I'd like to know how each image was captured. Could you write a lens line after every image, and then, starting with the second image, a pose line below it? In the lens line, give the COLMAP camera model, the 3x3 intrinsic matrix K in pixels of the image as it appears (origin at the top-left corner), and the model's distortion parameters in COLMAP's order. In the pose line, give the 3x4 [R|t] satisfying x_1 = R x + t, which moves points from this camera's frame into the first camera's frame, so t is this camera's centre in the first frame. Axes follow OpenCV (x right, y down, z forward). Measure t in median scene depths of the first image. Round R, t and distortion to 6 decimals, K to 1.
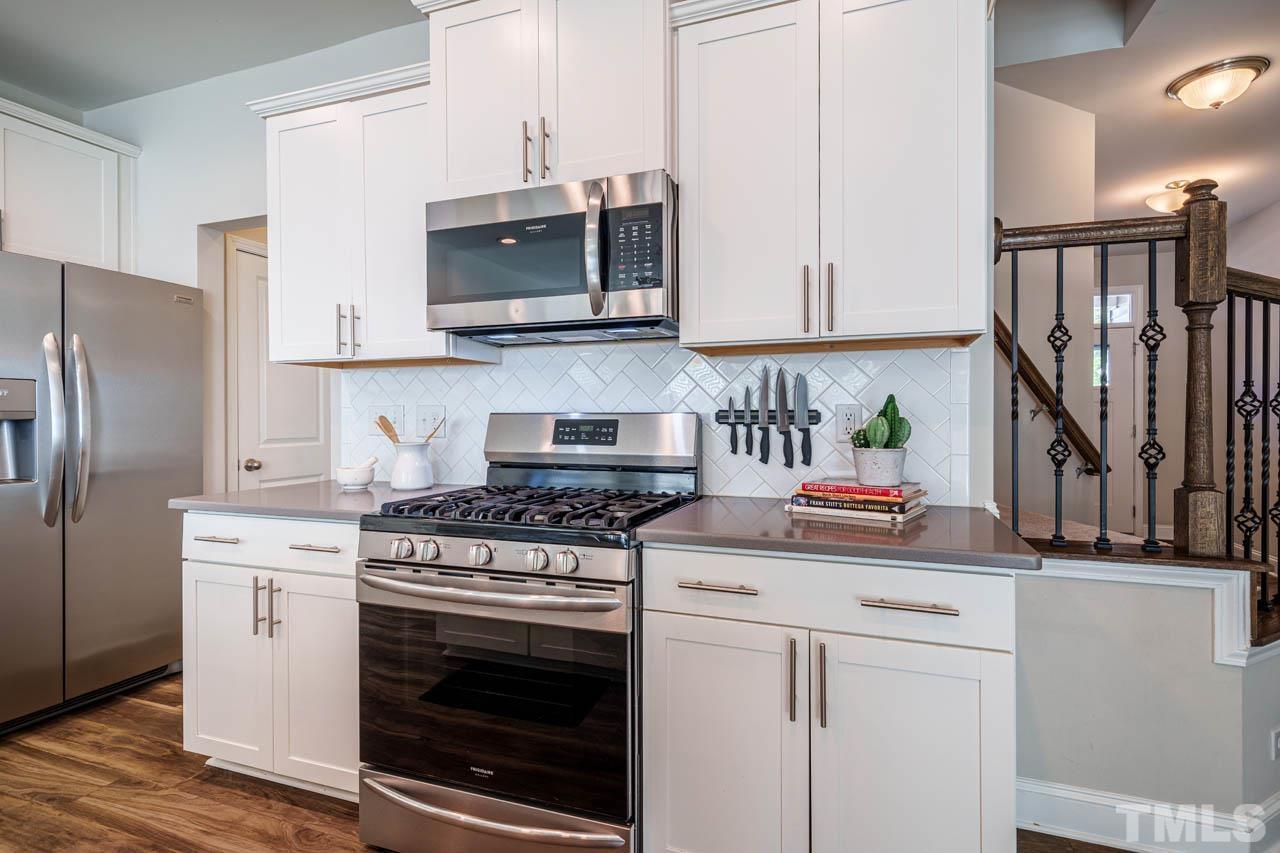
lens RADIAL K [[613.1, 0, 653.0], [0, 613.1, 411.5], [0, 0, 1]] dist [-0.004709, -0.000444]
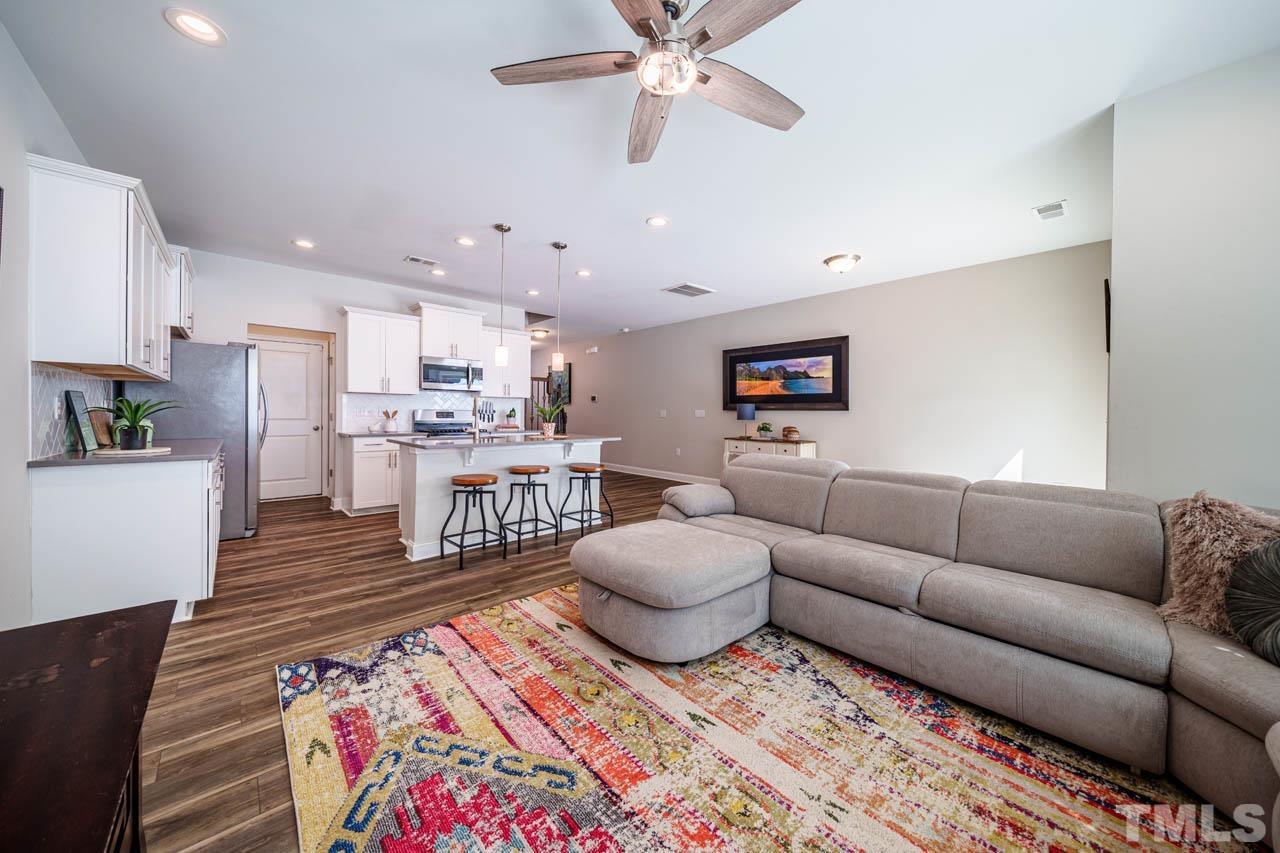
lens RADIAL K [[435.4, 0, 598.1], [0, 435.4, 413.3], [0, 0, 1]] dist [-0.007226, -0.000297]
pose [[0.539957, 0.004278, 0.841682, -1.934902], [-0.005102, 0.999985, -0.001809, 0.022144], [-0.841677, -0.003318, 0.539971, -1.336758]]
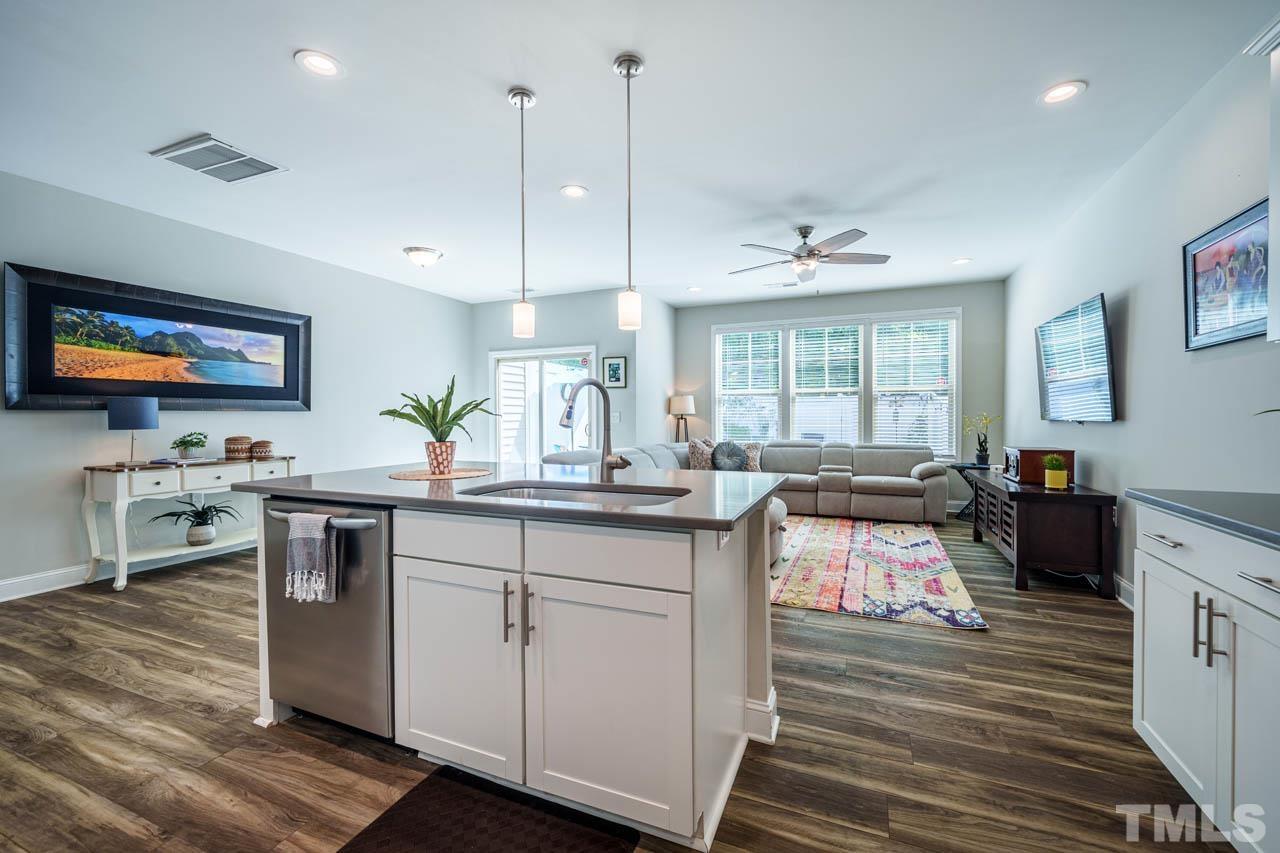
lens RADIAL K [[529.9, 0, 651.9], [0, 529.9, 422.0], [0, 0, 1]] dist [-0.003488, 0.000300]
pose [[-0.997594, 0.002313, 0.069287, -0.830882], [0.003630, 0.999815, 0.018901, 0.005529], [-0.069230, 0.019107, -0.997418, 0.990717]]
